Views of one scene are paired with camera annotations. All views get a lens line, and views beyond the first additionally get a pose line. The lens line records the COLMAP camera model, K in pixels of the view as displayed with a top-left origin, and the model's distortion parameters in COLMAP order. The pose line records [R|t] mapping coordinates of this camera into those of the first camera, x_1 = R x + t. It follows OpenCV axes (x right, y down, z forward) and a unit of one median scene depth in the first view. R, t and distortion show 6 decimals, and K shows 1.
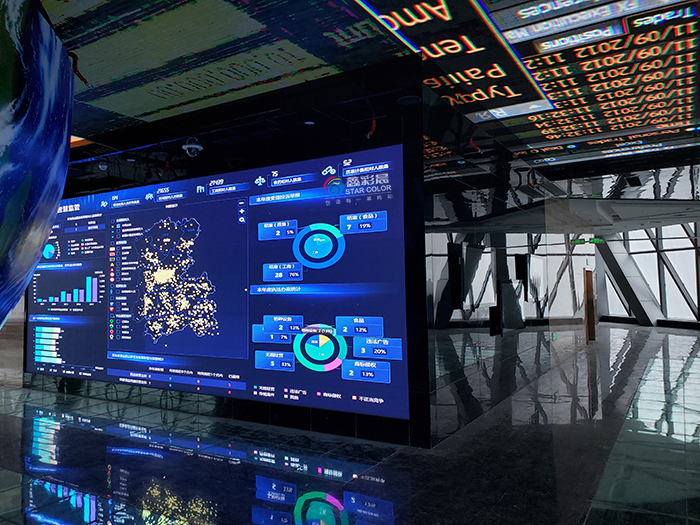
lens RADIAL K [[556.7, 0, 350.0], [0, 556.7, 262.5], [0, 0, 1]] dist [-0.002890, 0.001404]
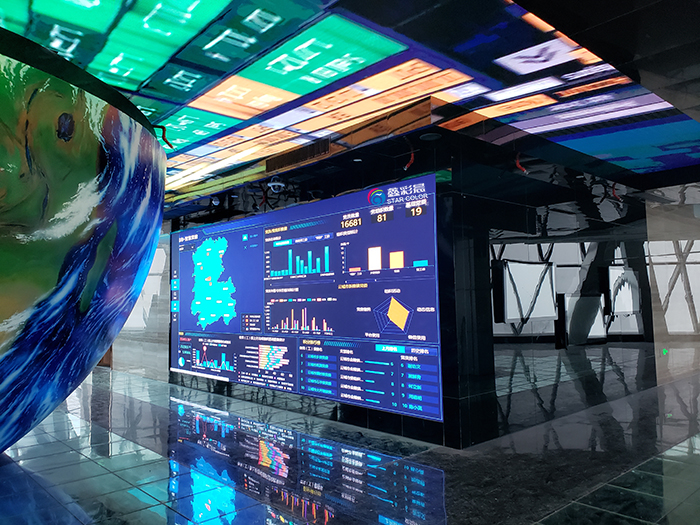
lens RADIAL K [[556.7, 0, 350.0], [0, 556.7, 262.5], [0, 0, 1]] dist [-0.002890, 0.001404]
pose [[0.959728, -0.023291, -0.279962, 0.264795], [0.017073, 0.999551, -0.024630, -0.010862], [0.280410, 0.018858, 0.959695, -0.126697]]
